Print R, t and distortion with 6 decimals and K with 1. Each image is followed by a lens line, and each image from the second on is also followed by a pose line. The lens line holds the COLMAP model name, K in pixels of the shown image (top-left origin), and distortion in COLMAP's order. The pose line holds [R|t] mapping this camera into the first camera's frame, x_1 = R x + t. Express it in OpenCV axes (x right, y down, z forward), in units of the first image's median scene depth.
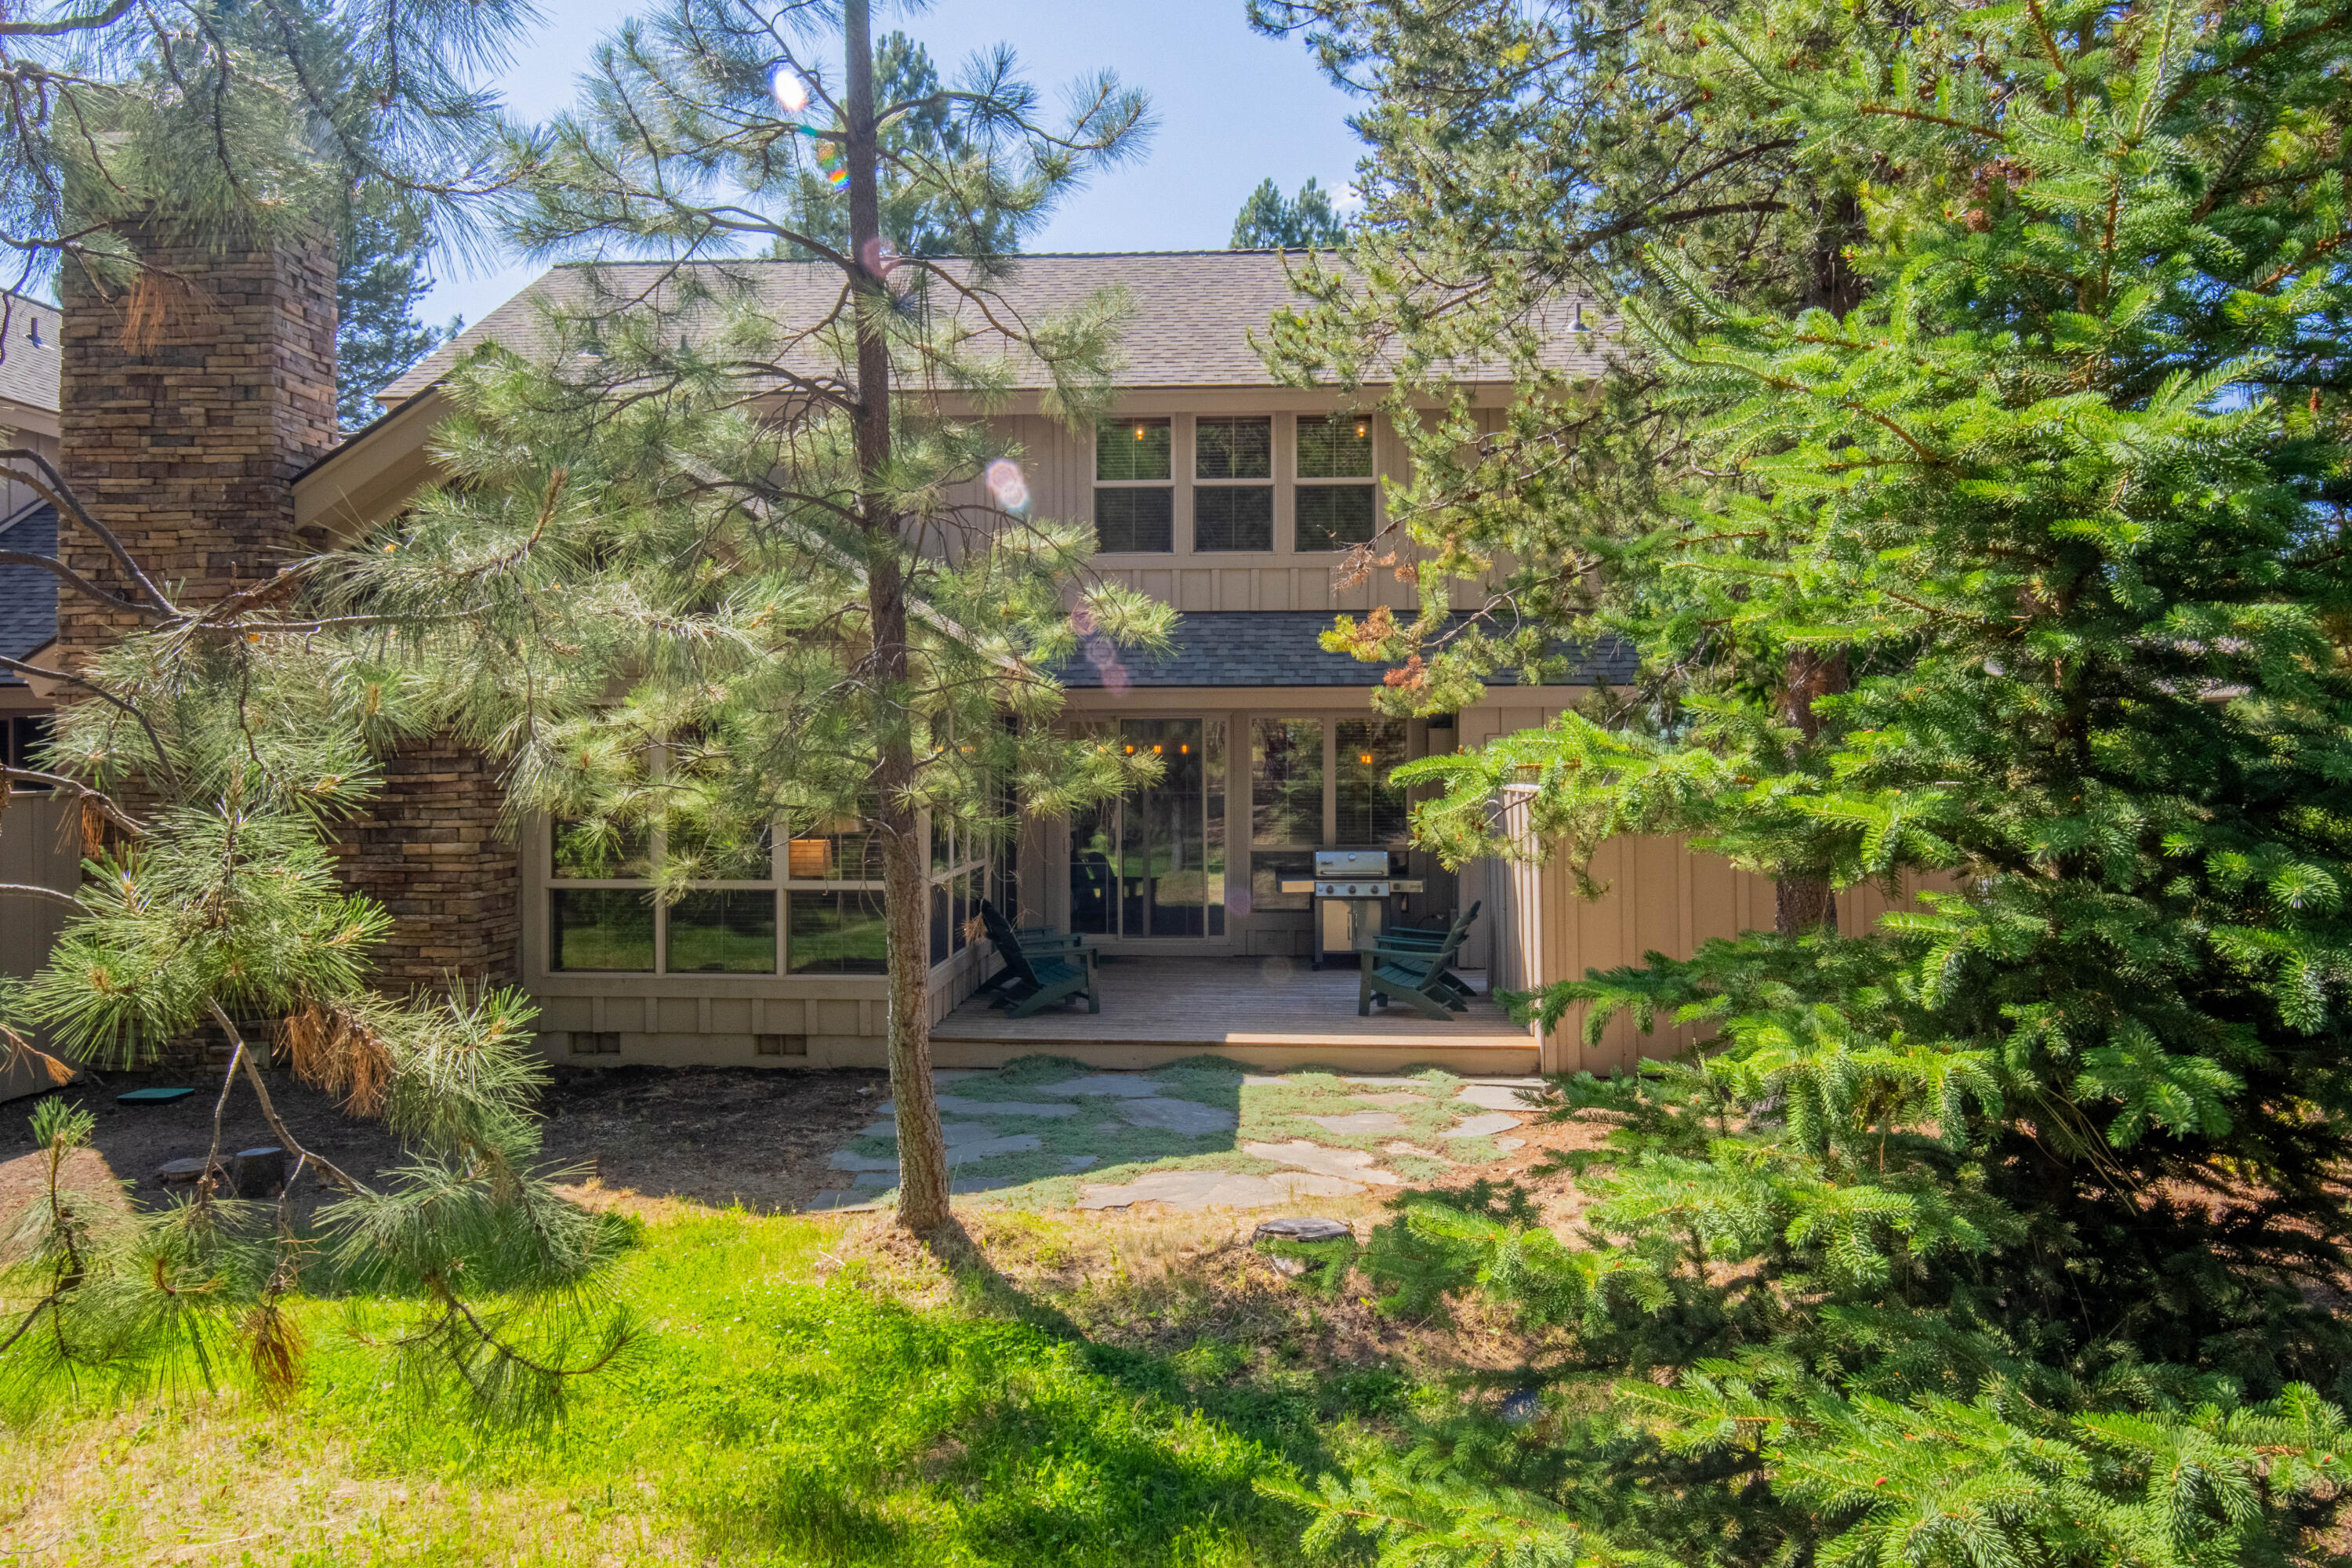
lens RADIAL K [[1592.8, 0, 1167.6], [0, 1592.8, 779.7], [0, 0, 1]] dist [-0.002918, 0.005132]
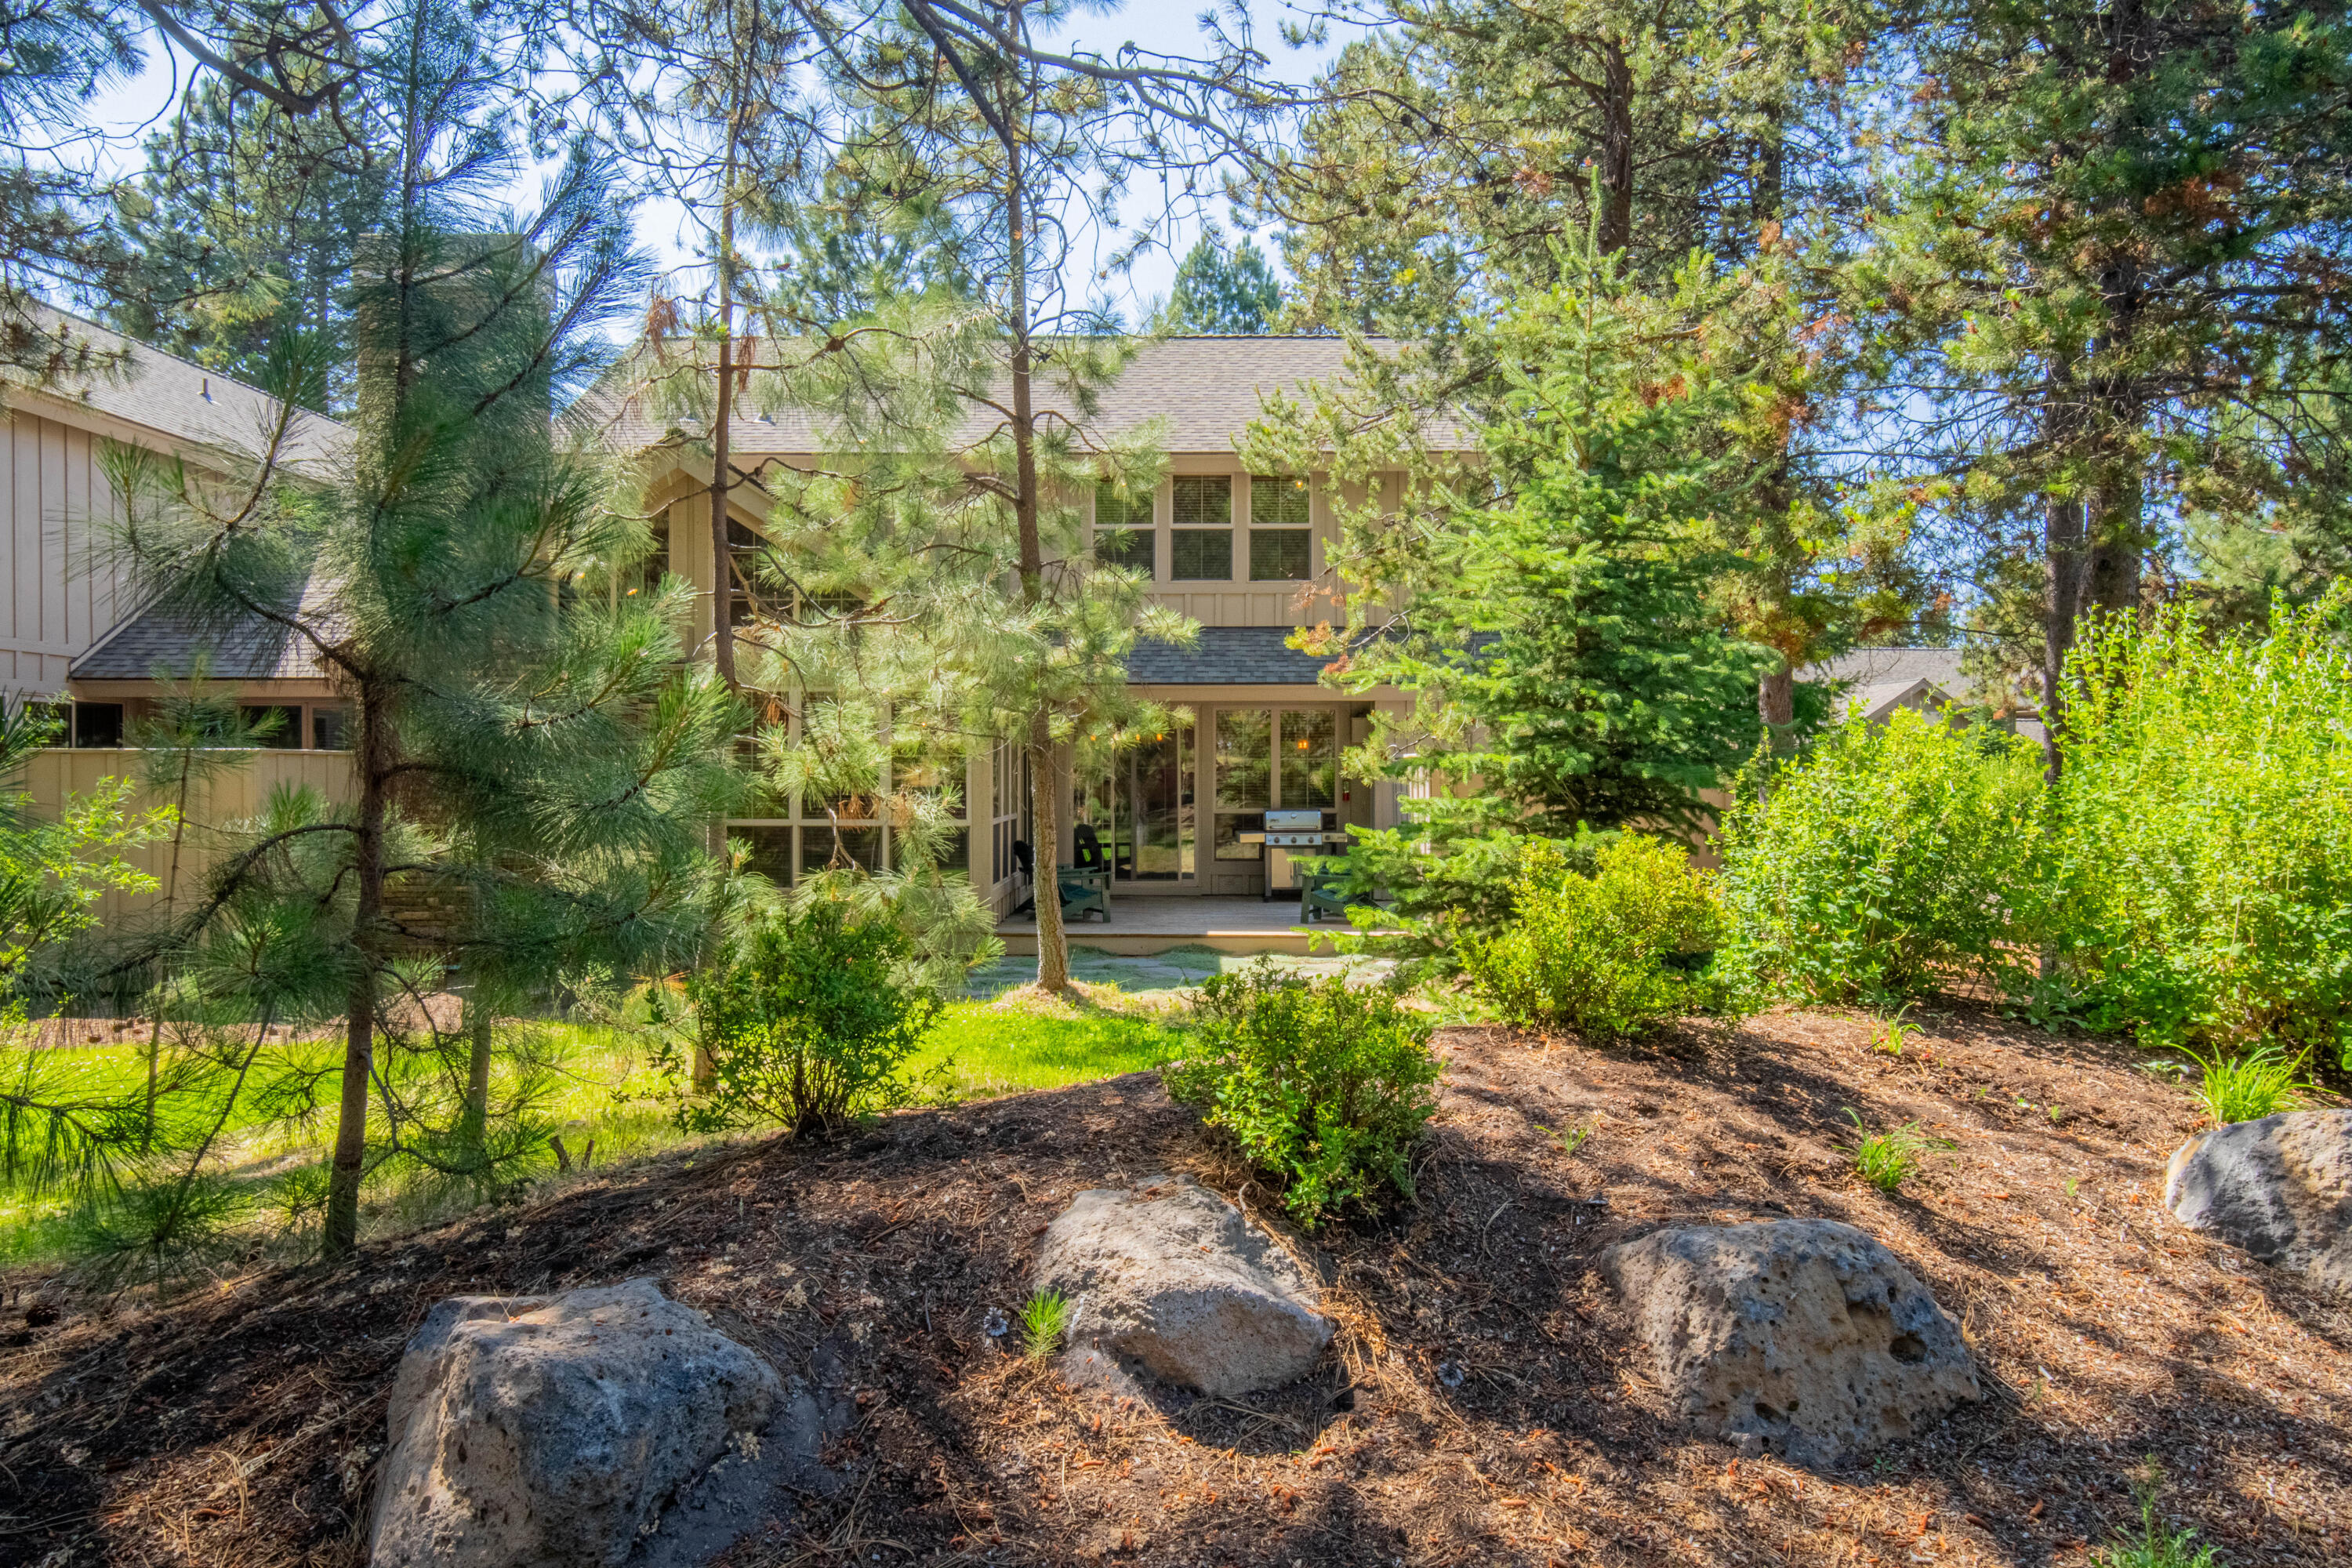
lens RADIAL K [[1592.8, 0, 1167.6], [0, 1592.8, 779.7], [0, 0, 1]] dist [-0.002918, 0.005132]
pose [[0.998869, 0.003760, 0.047405, -0.064783], [-0.003198, 0.999924, -0.011921, 0.046447], [-0.047446, 0.011756, 0.998805, -0.392649]]
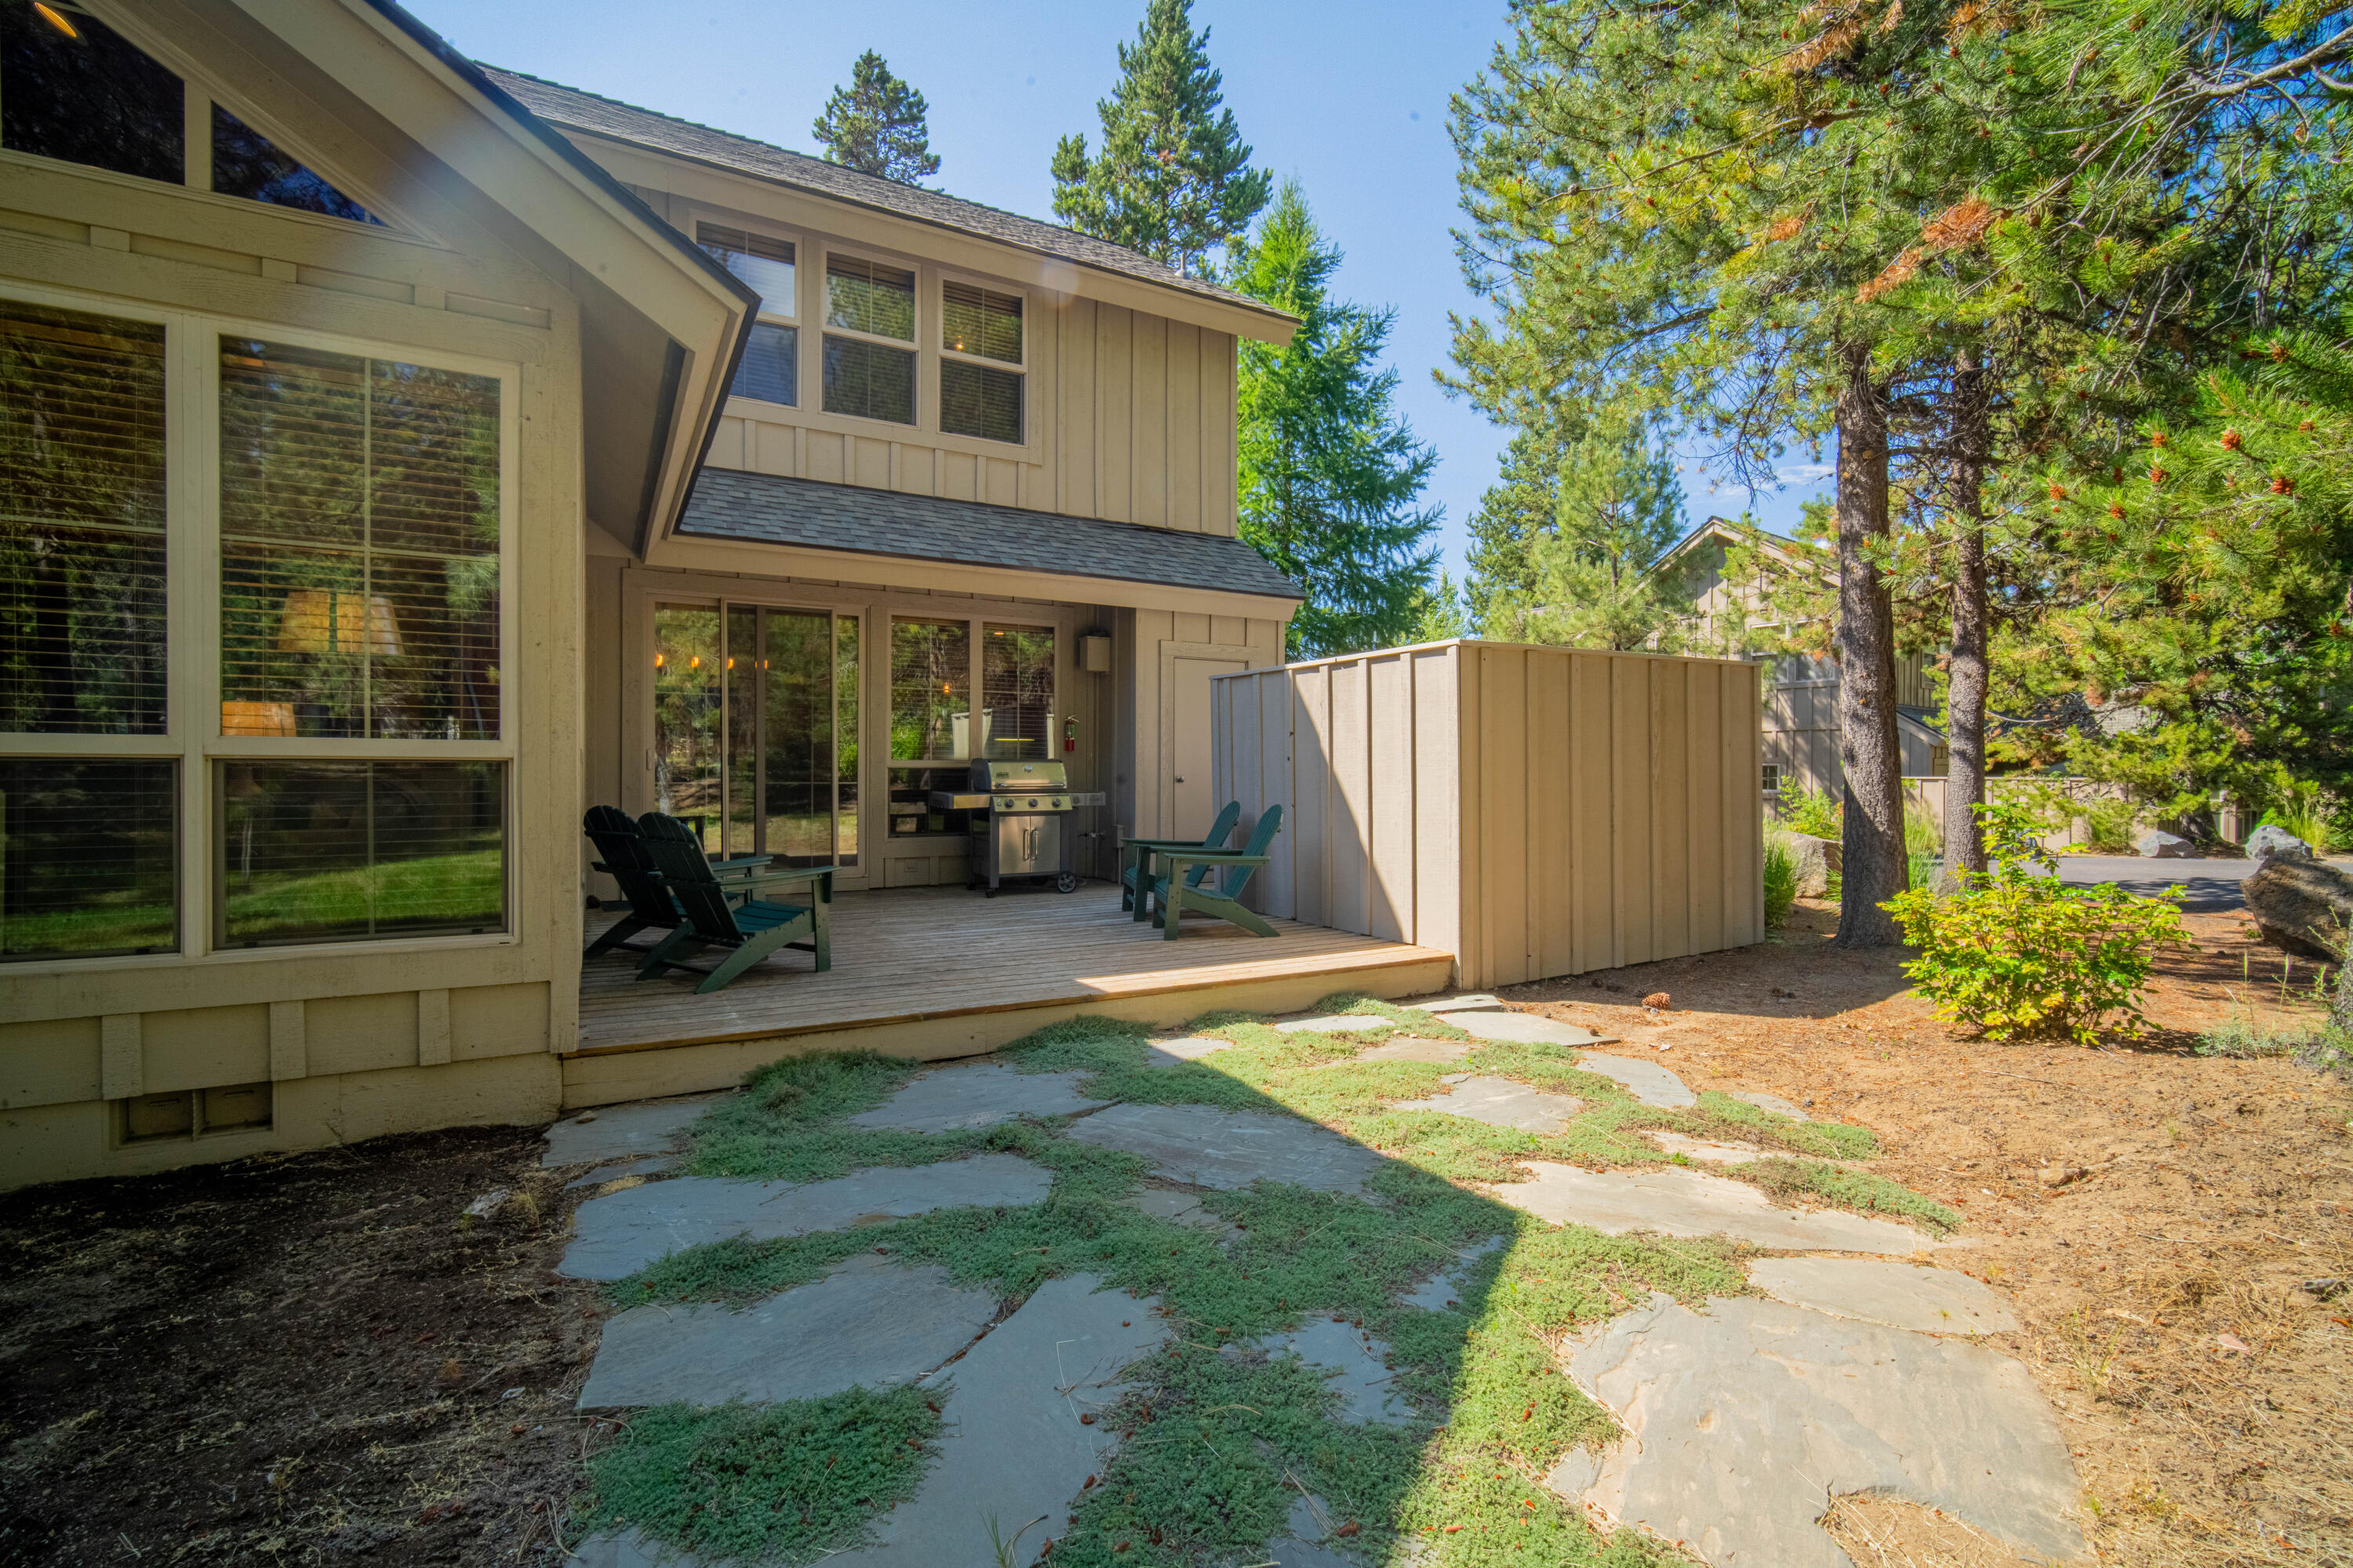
lens RADIAL K [[1023.4, 0, 1176.5], [0, 1023.4, 784.0], [0, 0, 1]] dist [-0.010352, 0.000417]
pose [[0.838671, -0.004045, 0.544624, -0.168518], [0.006048, 0.999980, -0.001886, 0.078060], [-0.544606, 0.004875, 0.838678, 0.621975]]
